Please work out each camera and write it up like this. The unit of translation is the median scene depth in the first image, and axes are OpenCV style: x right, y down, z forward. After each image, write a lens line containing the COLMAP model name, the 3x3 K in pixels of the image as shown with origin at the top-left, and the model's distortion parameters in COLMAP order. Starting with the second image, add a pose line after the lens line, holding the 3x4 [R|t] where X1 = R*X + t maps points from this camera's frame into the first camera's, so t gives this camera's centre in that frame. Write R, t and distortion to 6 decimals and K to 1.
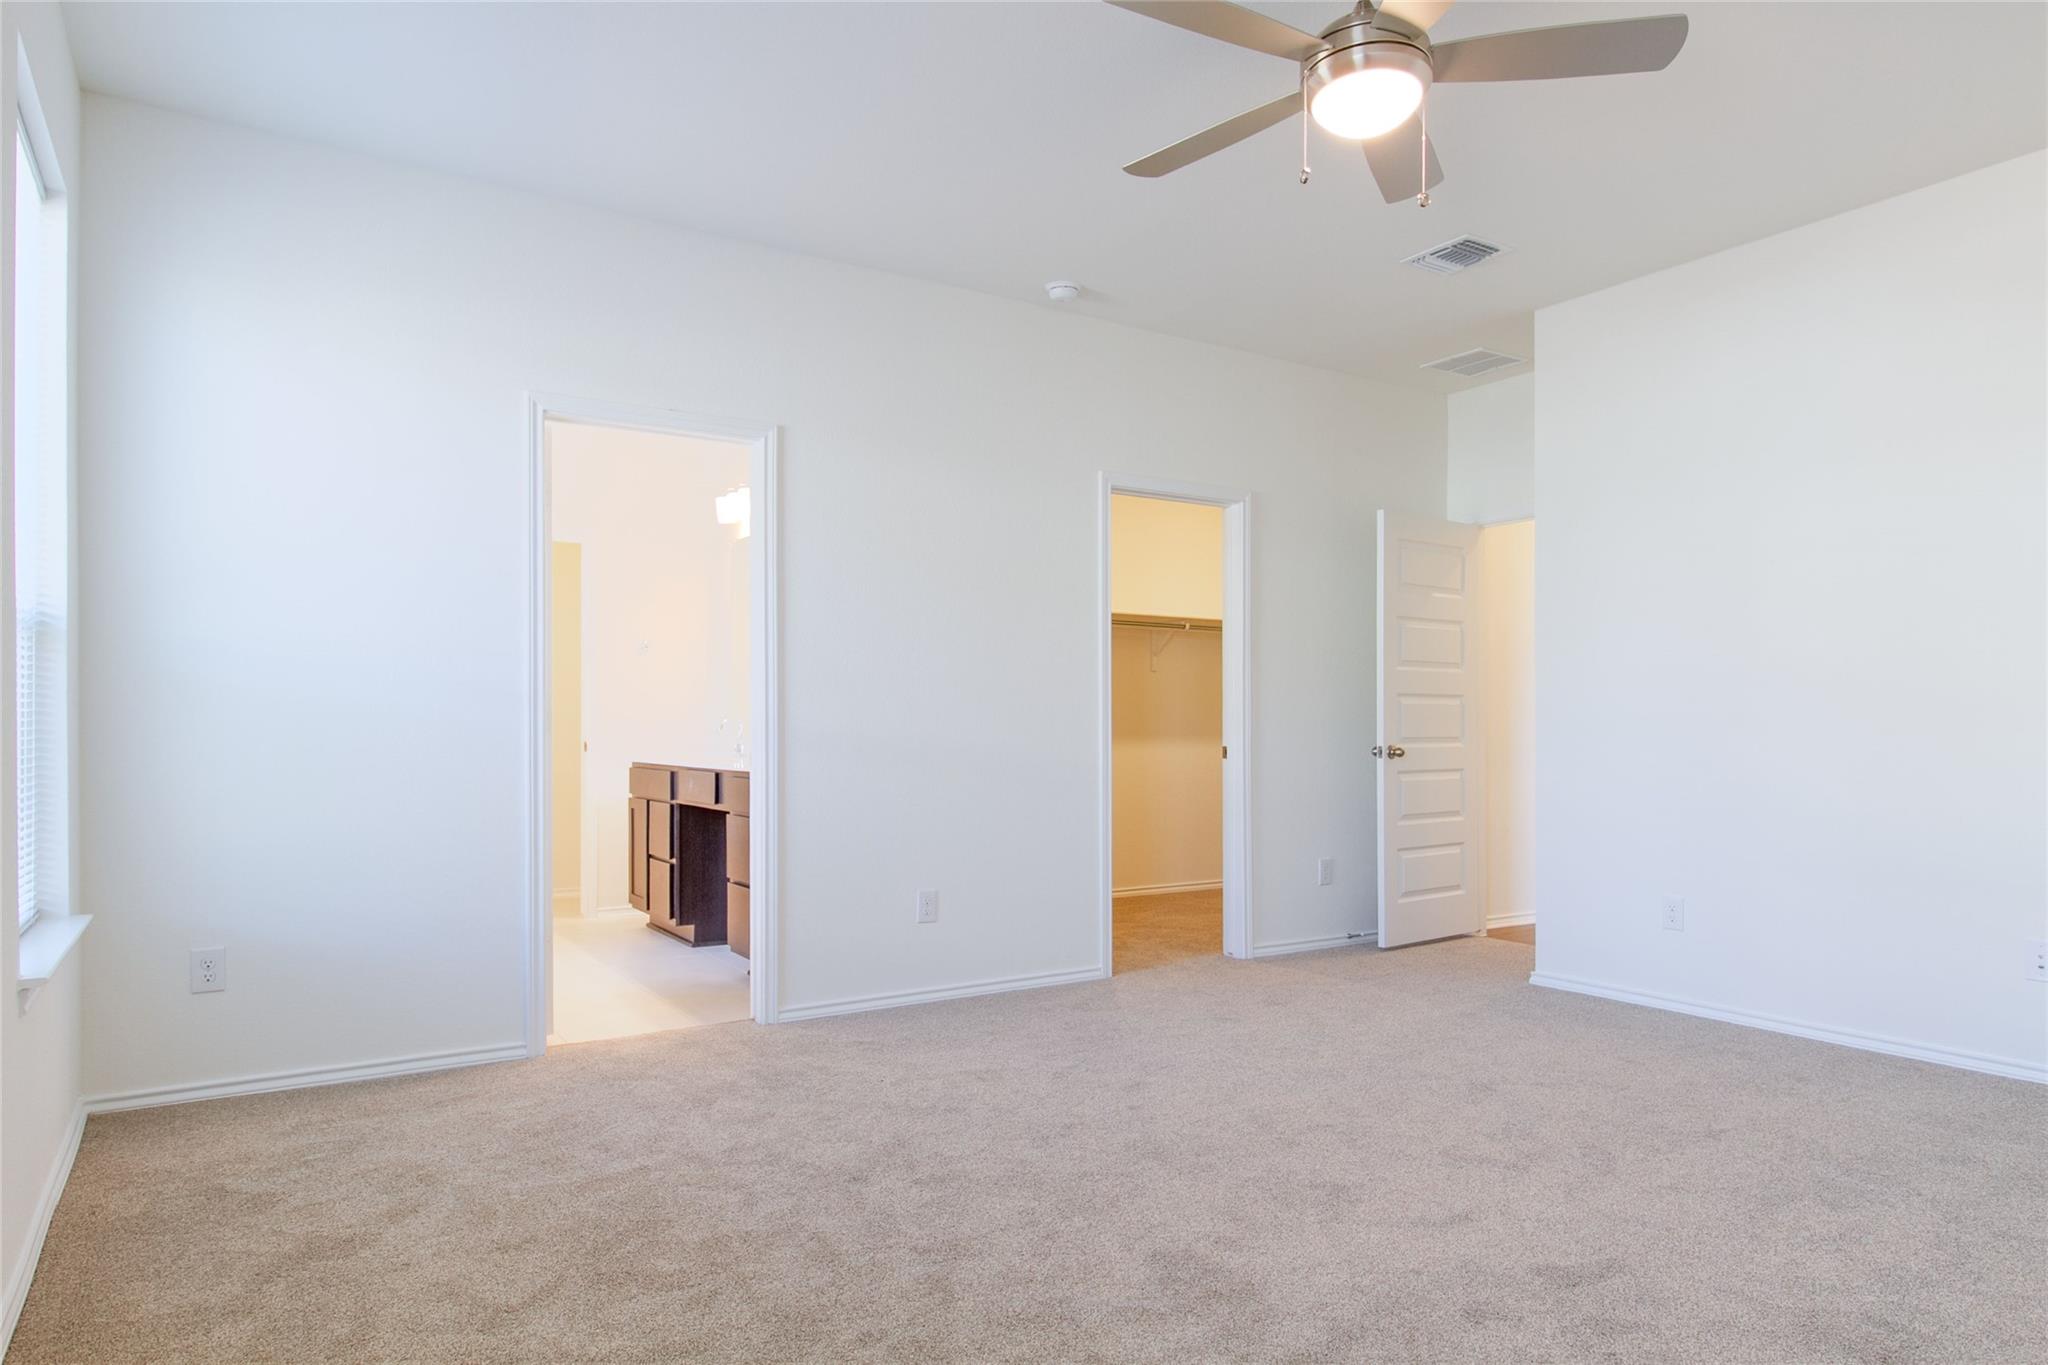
lens RADIAL K [[1214.2, 0, 1018.1], [0, 1214.2, 719.3], [0, 0, 1]] dist [0.002153, -0.000007]
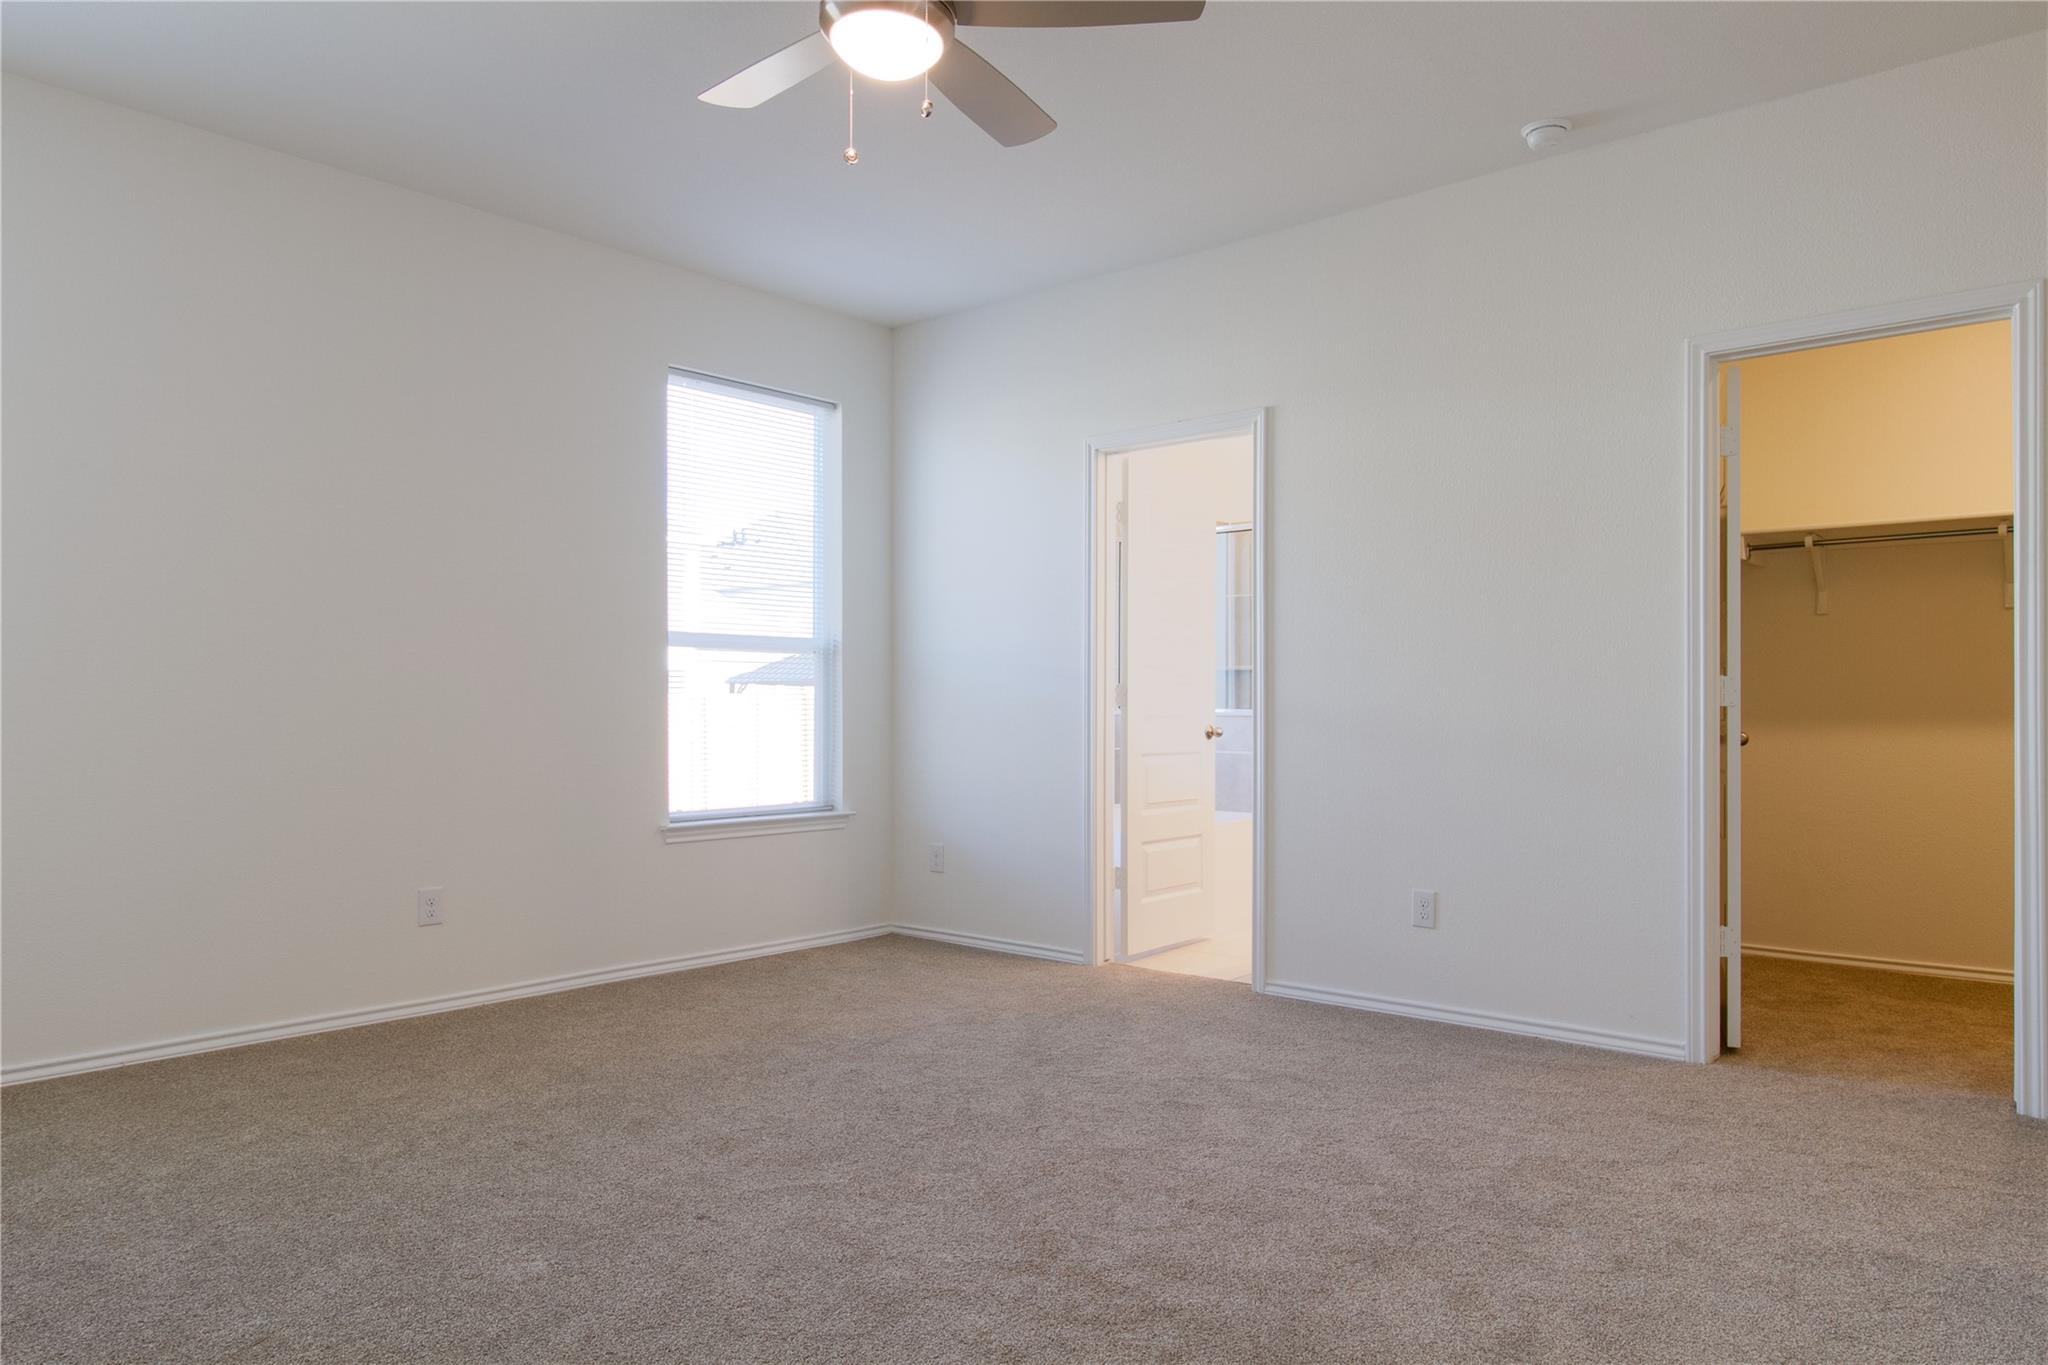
lens RADIAL K [[1233.2, 0, 1034.5], [0, 1233.2, 709.7], [0, 0, 1]] dist [0.001703, -0.000393]
pose [[0.327970, -0.005869, -0.944670, 0.752885], [-0.005380, 0.999953, -0.008080, 0.021707], [0.944673, 0.007732, 0.327923, 0.500626]]
